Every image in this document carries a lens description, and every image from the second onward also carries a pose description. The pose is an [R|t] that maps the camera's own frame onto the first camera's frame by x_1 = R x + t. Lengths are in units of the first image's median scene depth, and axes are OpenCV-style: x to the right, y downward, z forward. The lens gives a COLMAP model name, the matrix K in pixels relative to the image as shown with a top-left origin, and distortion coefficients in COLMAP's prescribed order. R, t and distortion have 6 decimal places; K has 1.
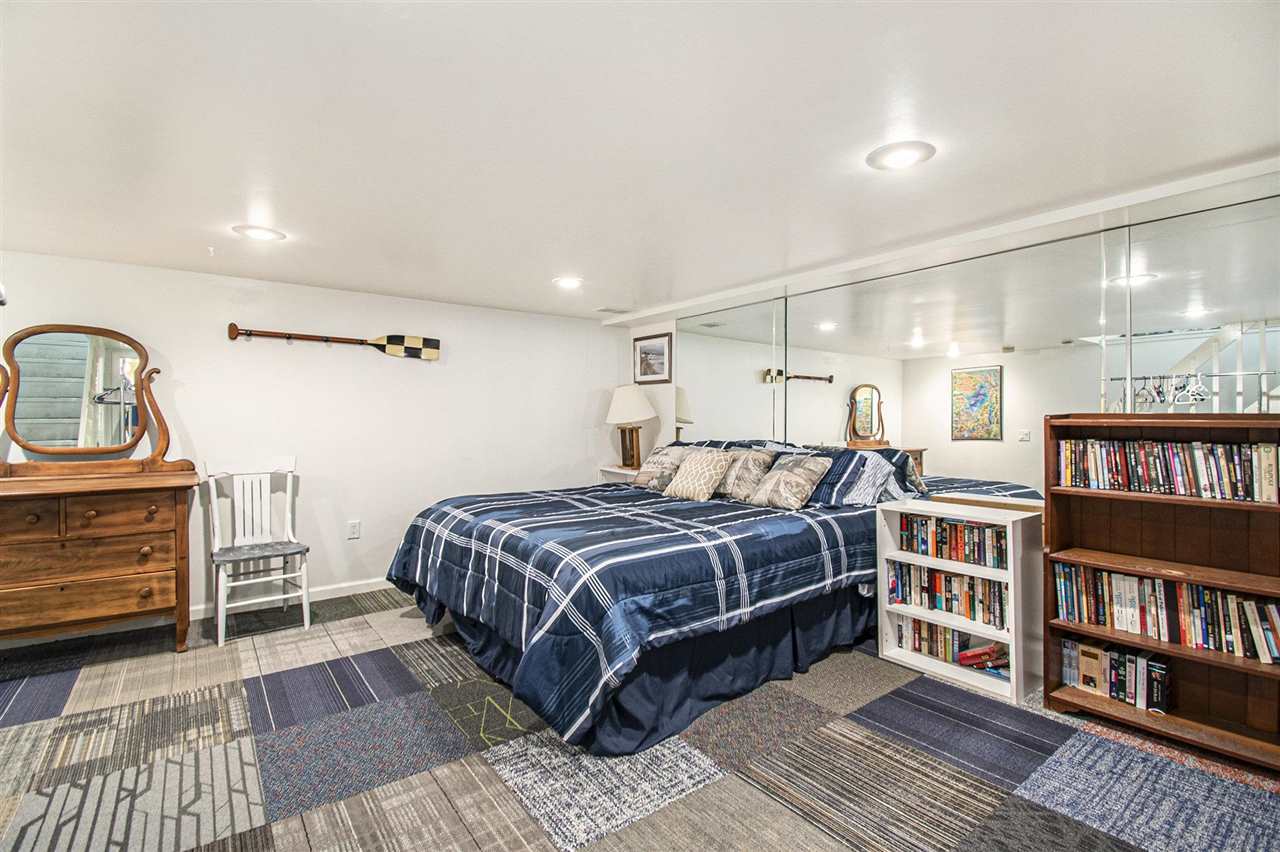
lens RADIAL K [[582.4, 0, 644.2], [0, 582.4, 423.9], [0, 0, 1]] dist [0.003713, -0.002093]
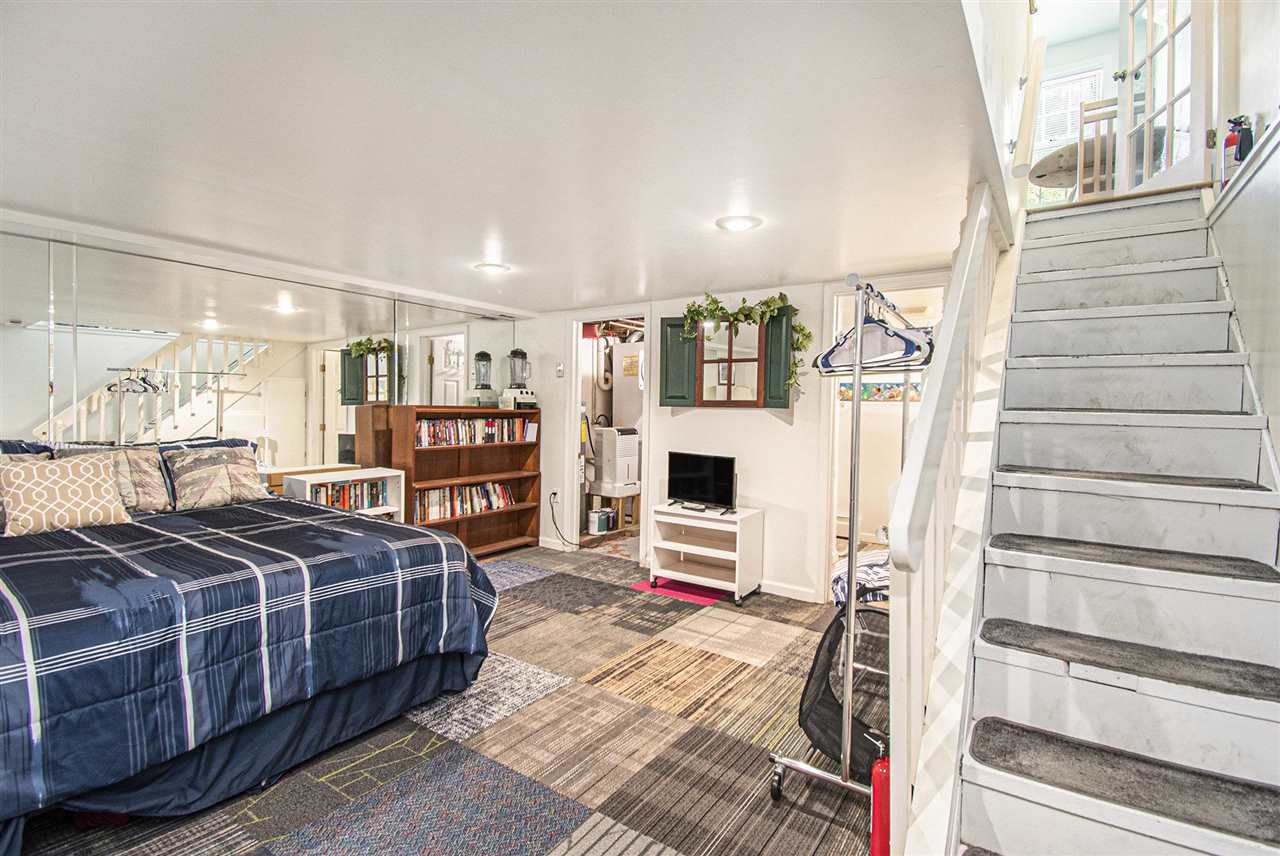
lens RADIAL K [[582.1, 0, 644.1], [0, 582.1, 418.1], [0, 0, 1]] dist [0.005497, 0.000492]
pose [[-0.282735, -0.017769, 0.959033, -1.303111], [0.003401, 0.999804, 0.019527, -0.012179], [-0.959192, 0.008783, -0.282619, 0.958708]]
